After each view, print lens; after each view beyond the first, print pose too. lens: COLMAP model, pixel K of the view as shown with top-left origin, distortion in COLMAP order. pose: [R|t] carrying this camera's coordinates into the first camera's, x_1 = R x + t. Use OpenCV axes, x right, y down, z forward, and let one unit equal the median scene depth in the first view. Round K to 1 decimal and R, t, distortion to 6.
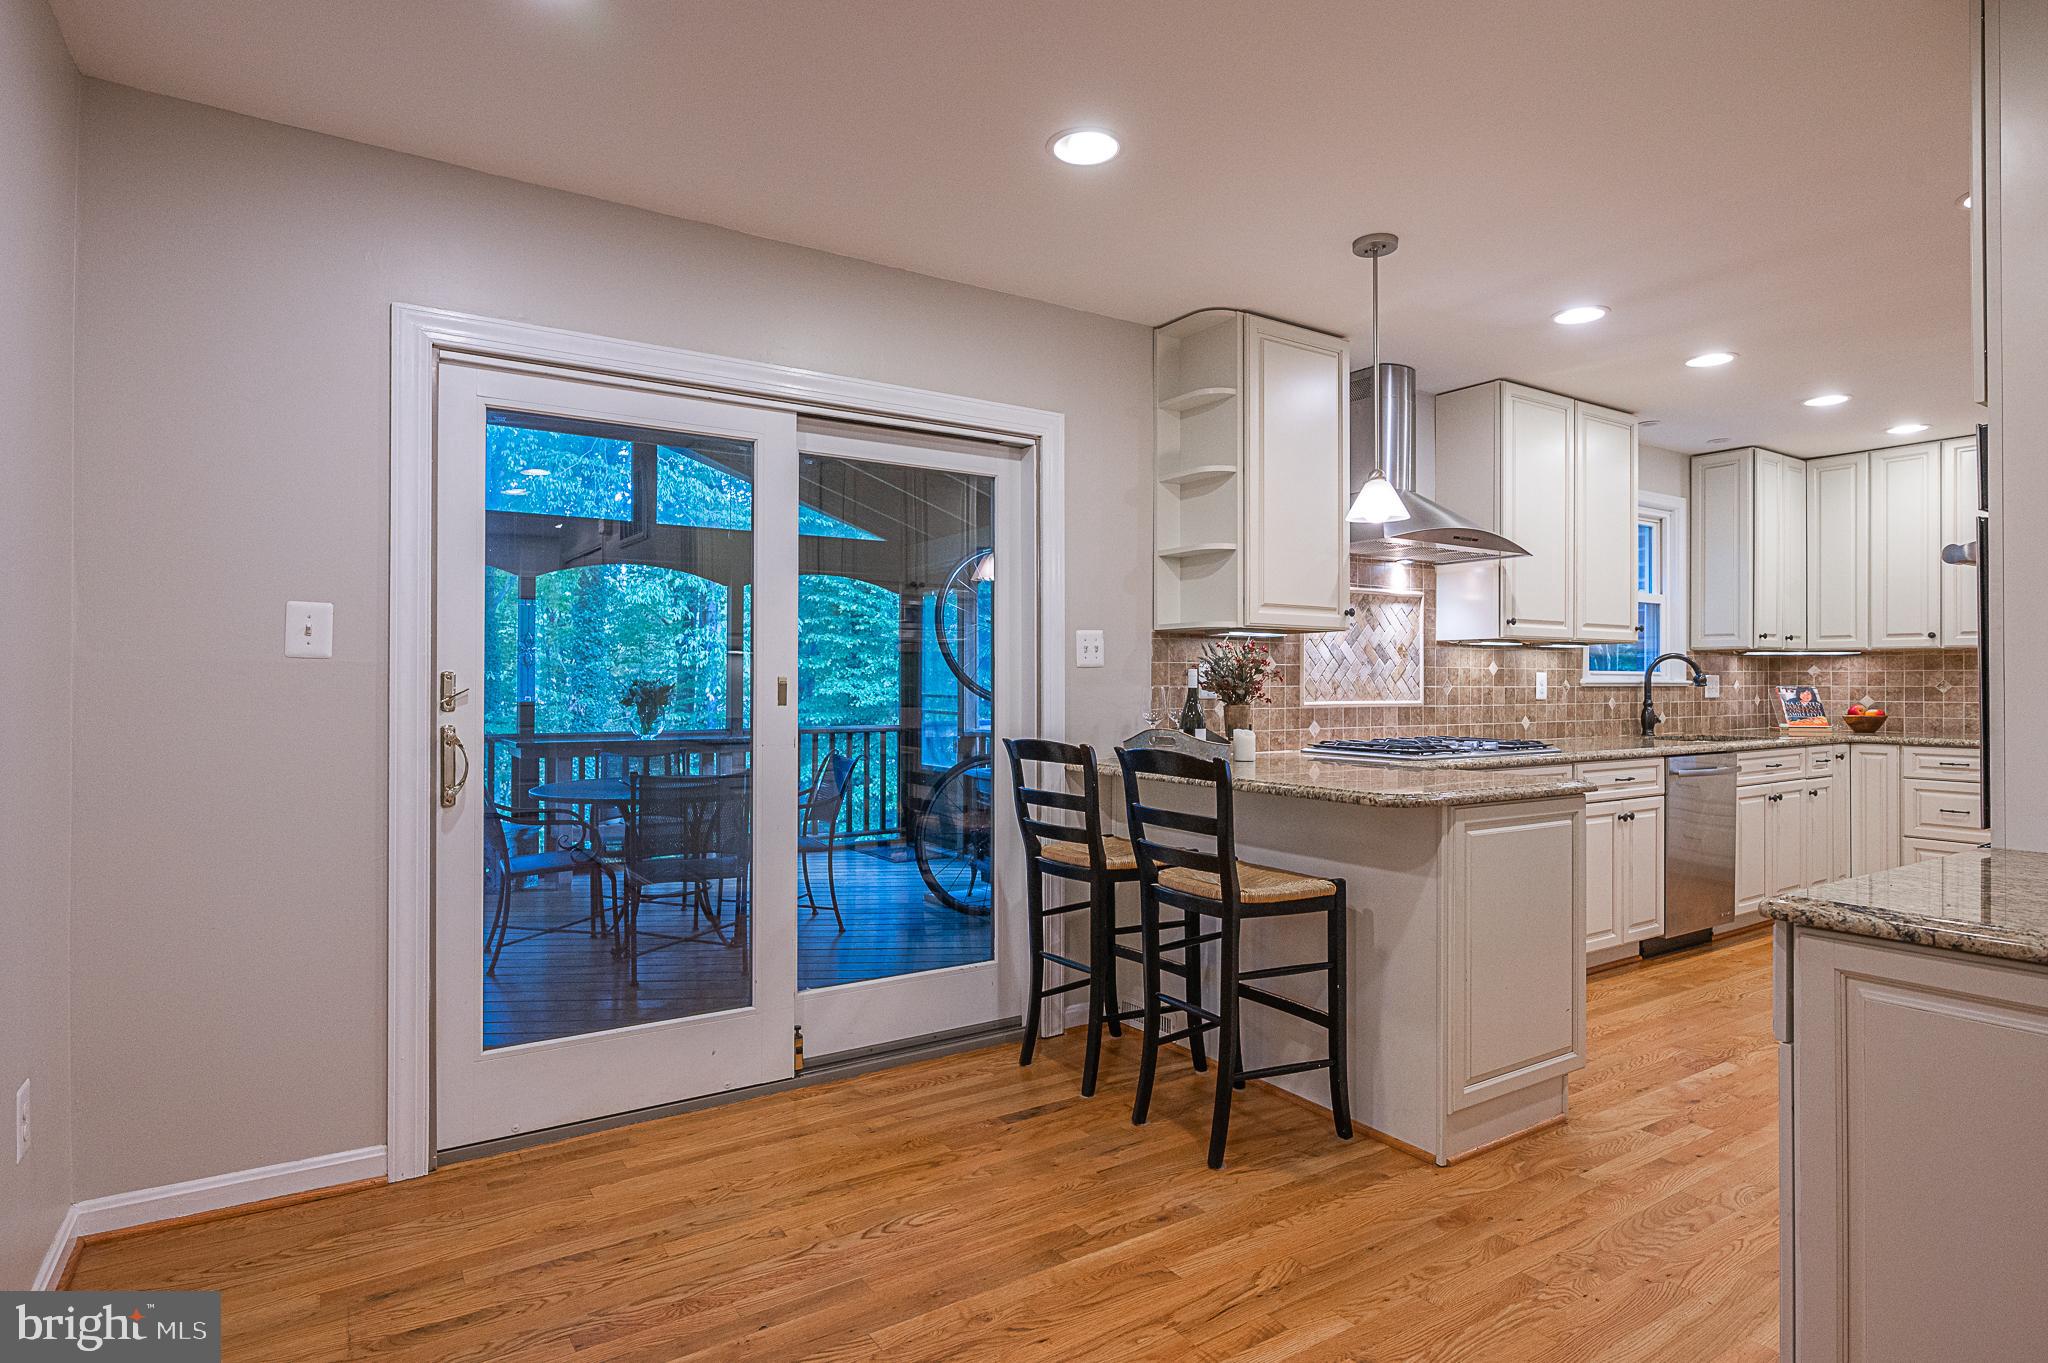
lens RADIAL K [[1050.2, 0, 1020.8], [0, 1050.2, 677.5], [0, 0, 1]] dist [-0.010282, 0.000485]
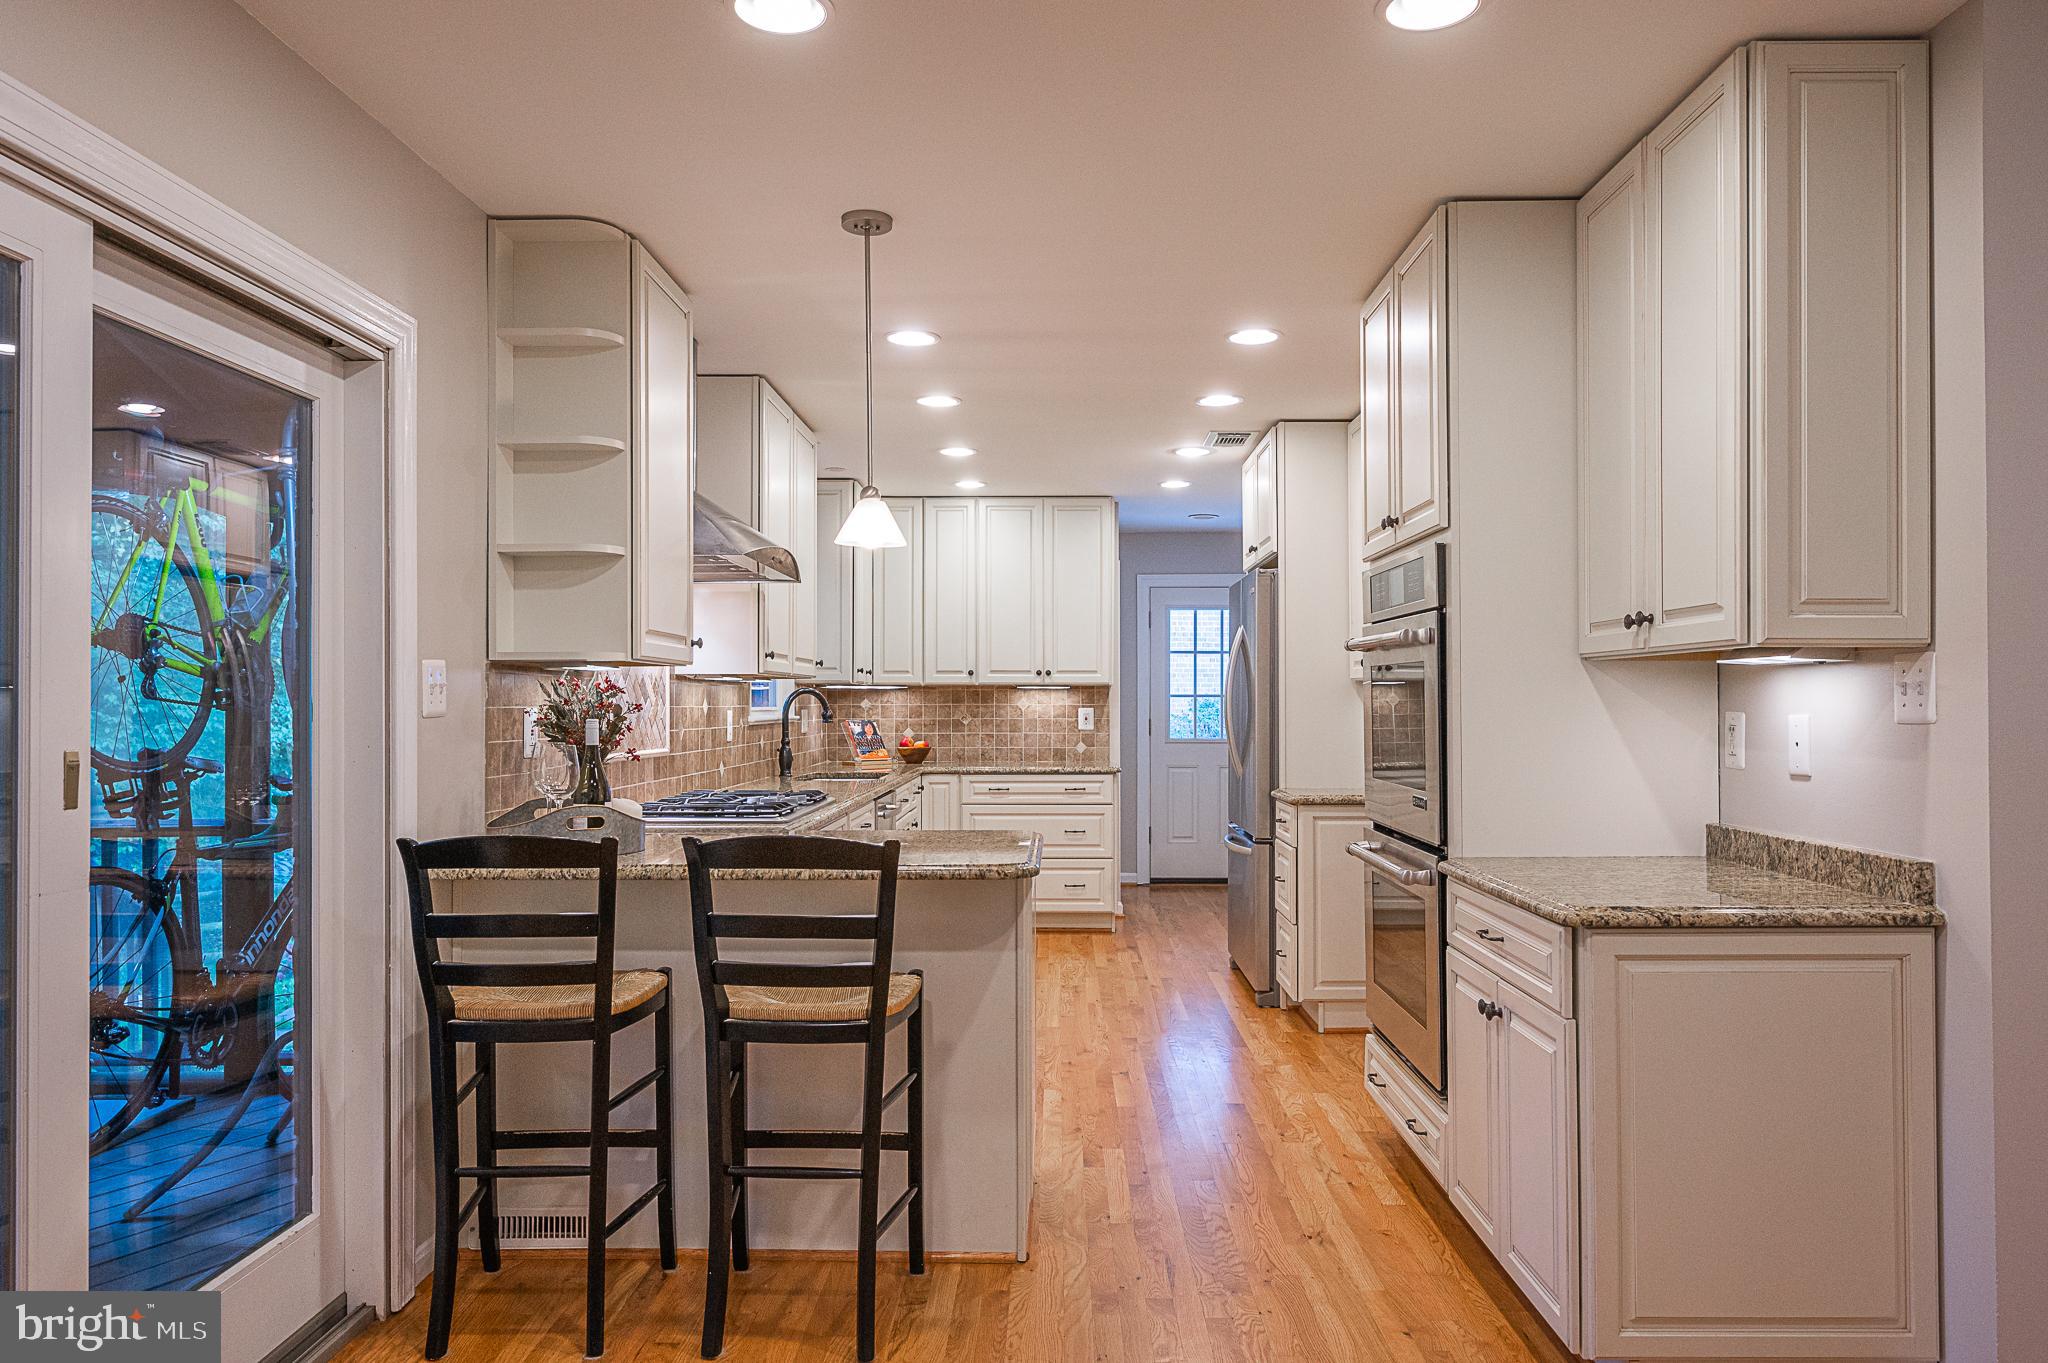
lens RADIAL K [[1343.7, 0, 1016.3], [0, 1343.7, 688.8], [0, 0, 1]] dist [-0.021993, -0.000993]
pose [[0.567488, 0.006535, 0.823356, -0.386334], [-0.001511, 0.999975, -0.006896, -0.020343], [-0.823380, 0.002669, 0.567483, 0.222889]]
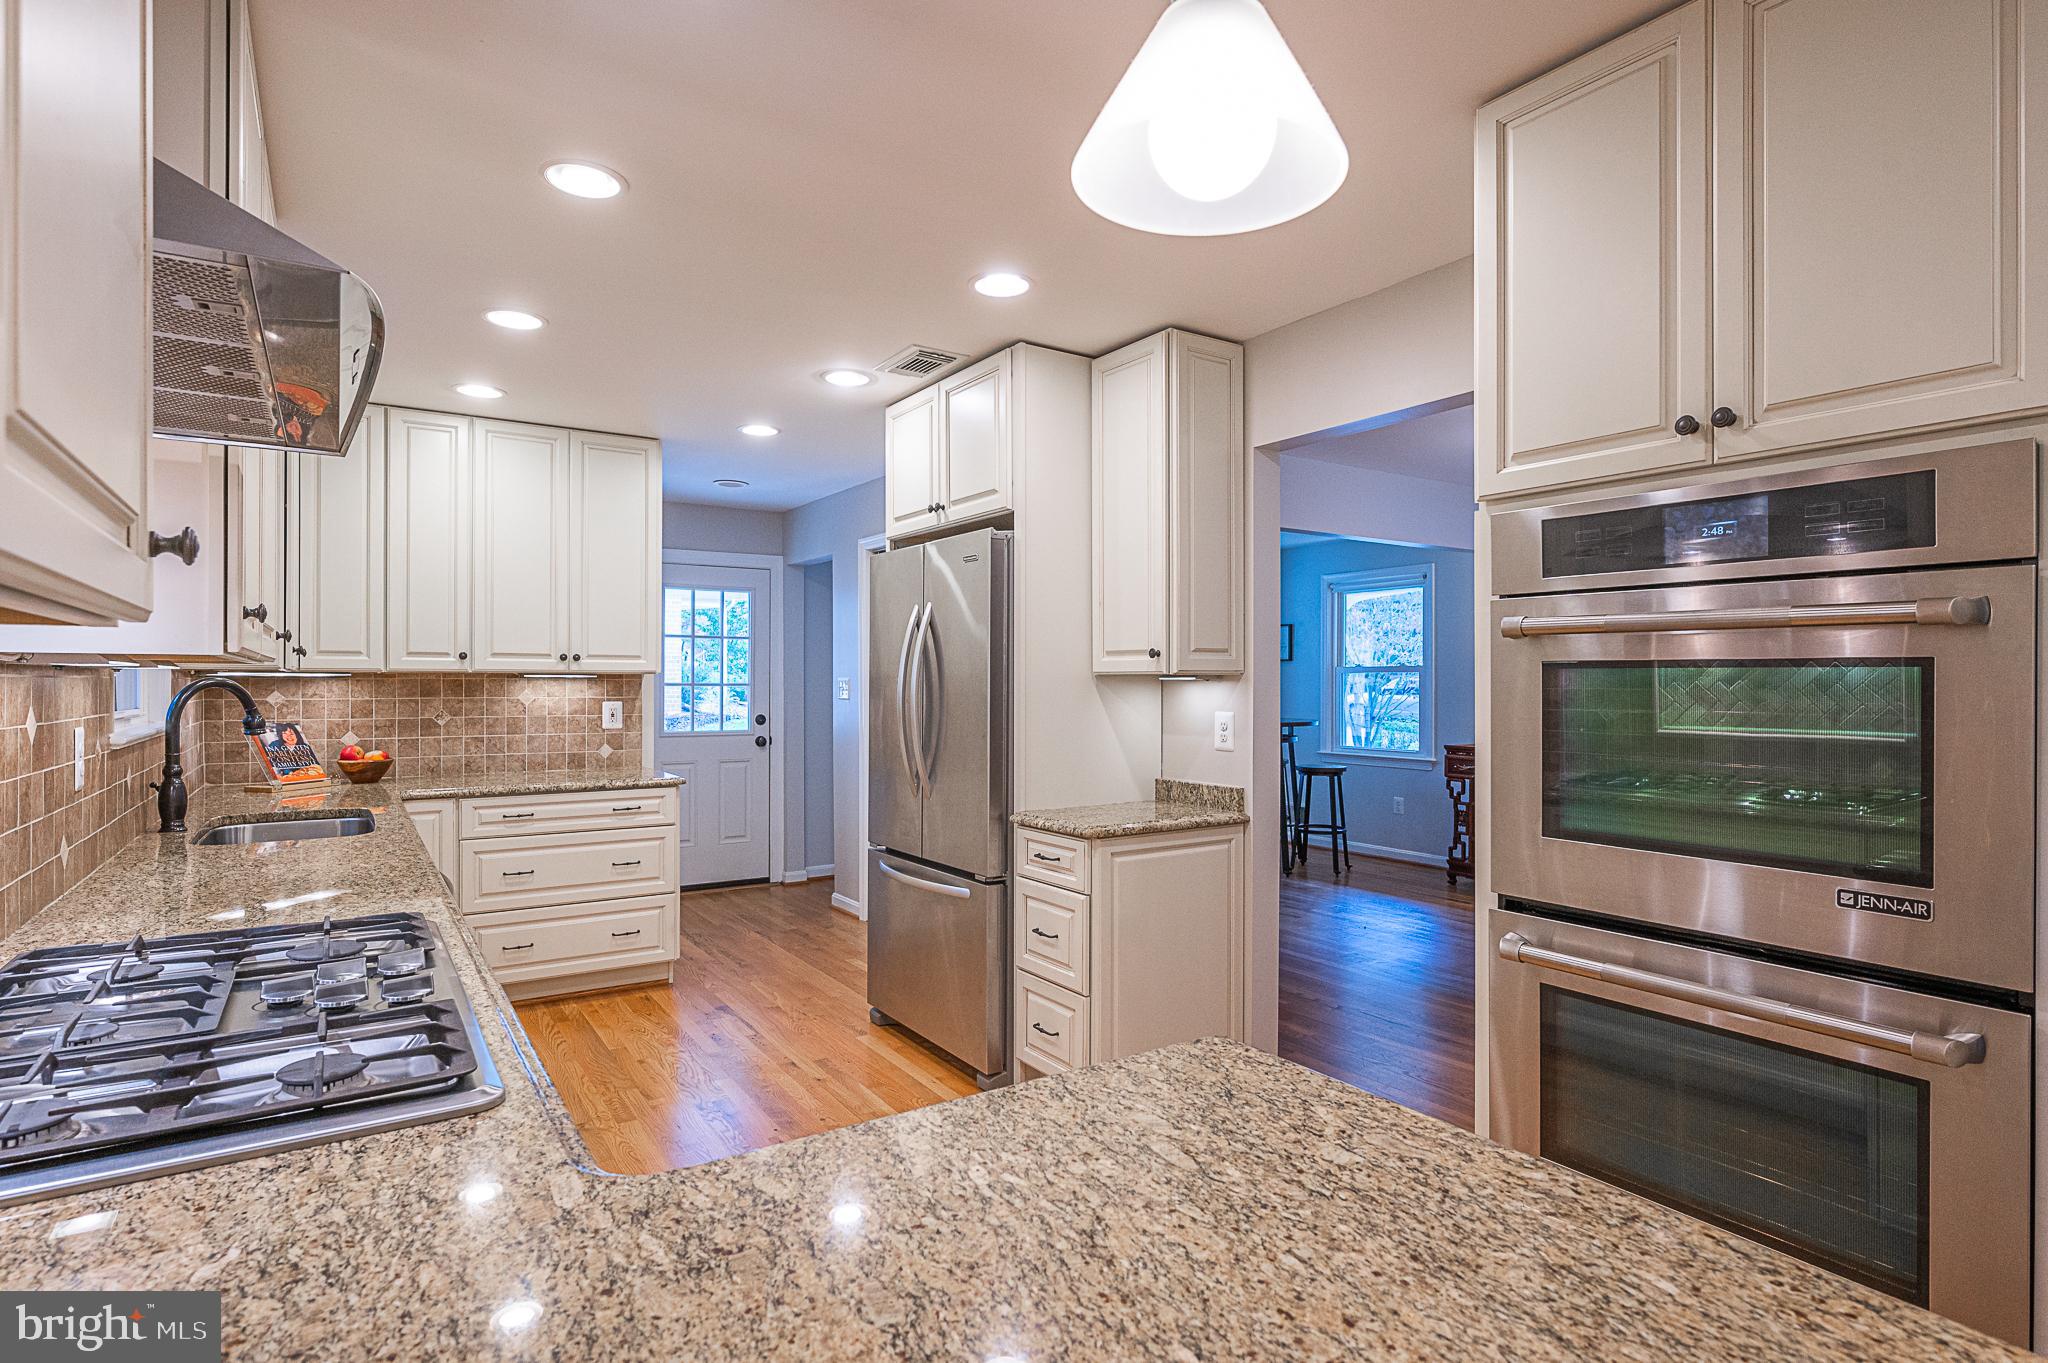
lens RADIAL K [[1050.2, 0, 1032.1], [0, 1050.2, 677.2], [0, 0, 1]] dist [-0.010282, 0.000485]
pose [[-0.007936, 0.003806, 0.999961, 0.090168], [-0.004884, 0.999981, -0.003845, -0.033694], [-0.999957, -0.004915, -0.007918, 0.817849]]
